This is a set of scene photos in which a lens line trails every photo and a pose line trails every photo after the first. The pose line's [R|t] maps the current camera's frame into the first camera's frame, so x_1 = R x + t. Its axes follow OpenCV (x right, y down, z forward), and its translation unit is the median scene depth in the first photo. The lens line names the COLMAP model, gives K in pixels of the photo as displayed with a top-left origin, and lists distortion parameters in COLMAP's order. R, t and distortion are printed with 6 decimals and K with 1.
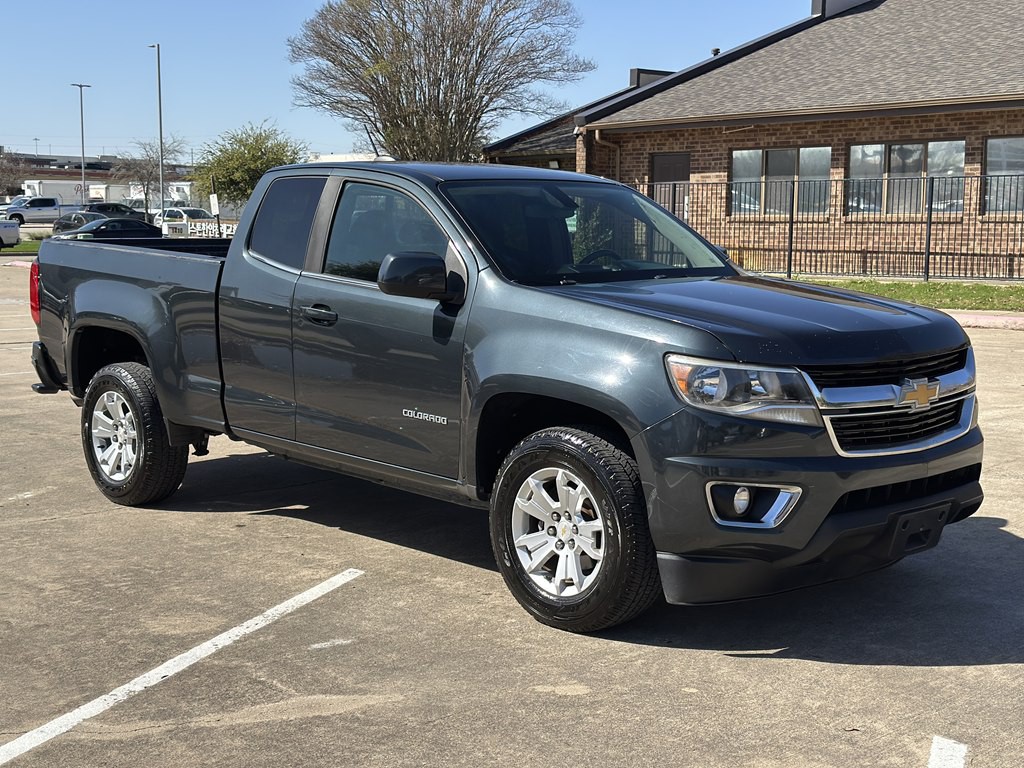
lens RADIAL K [[1415.9, 0, 507.8], [0, 1415.9, 387.4], [0, 0, 1]] dist [0.111114, 0.000000]
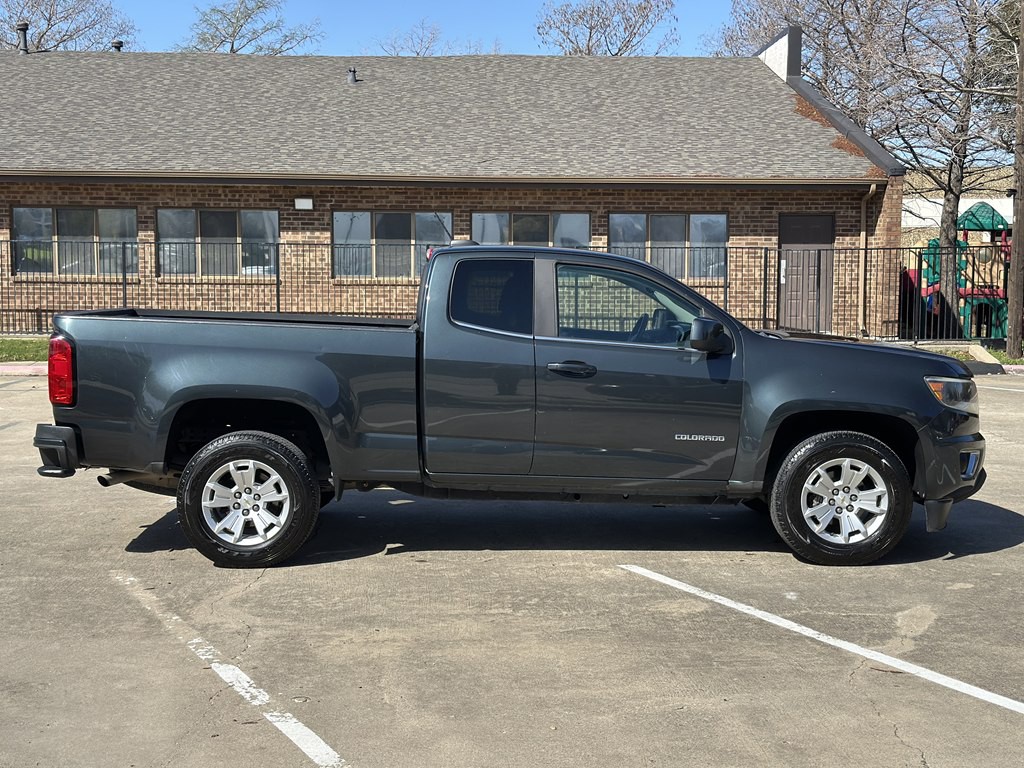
lens RADIAL K [[1415.9, 0, 507.5], [0, 1415.9, 384.3], [0, 0, 1]] dist [0.111114, 0.000000]
pose [[0.682478, -0.056039, 0.728755, -1.161169], [0.084942, 0.996382, -0.002929, -0.041661], [-0.725954, 0.063901, 0.684768, 0.196404]]
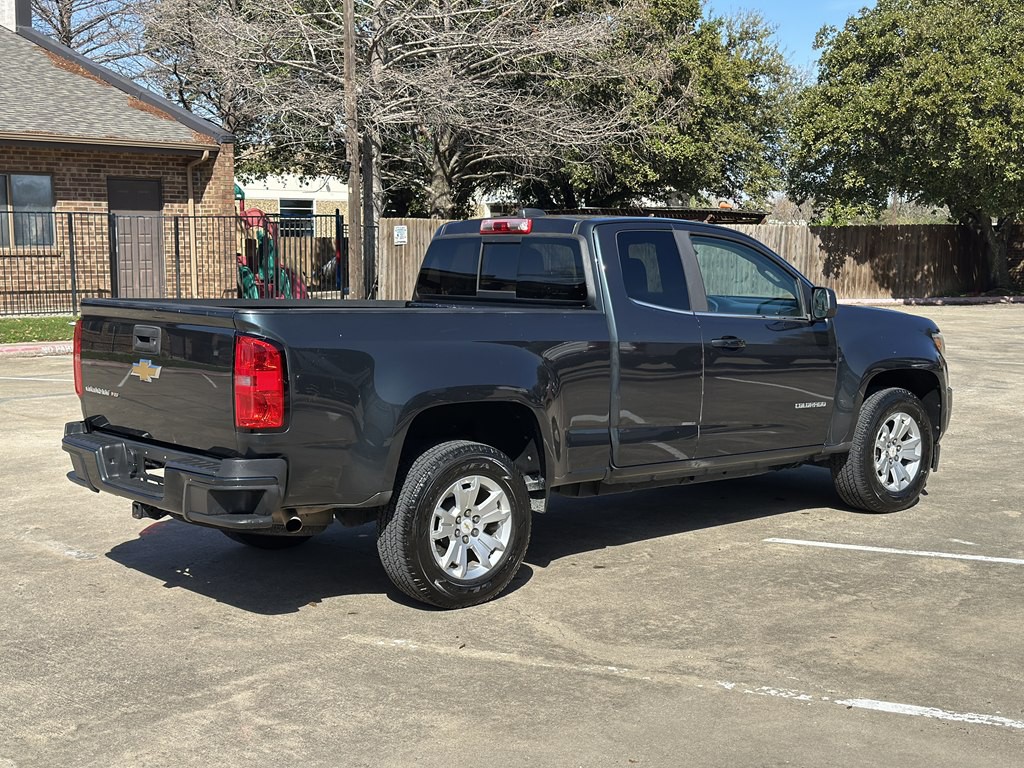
lens RADIAL K [[1415.9, 0, 513.0], [0, 1415.9, 387.5], [0, 0, 1]] dist [0.111114, 0.000000]
pose [[0.056484, -0.105141, 0.992852, -1.443170], [0.122733, 0.987628, 0.097605, -0.166990], [-0.990831, 0.116342, 0.068690, 1.178901]]
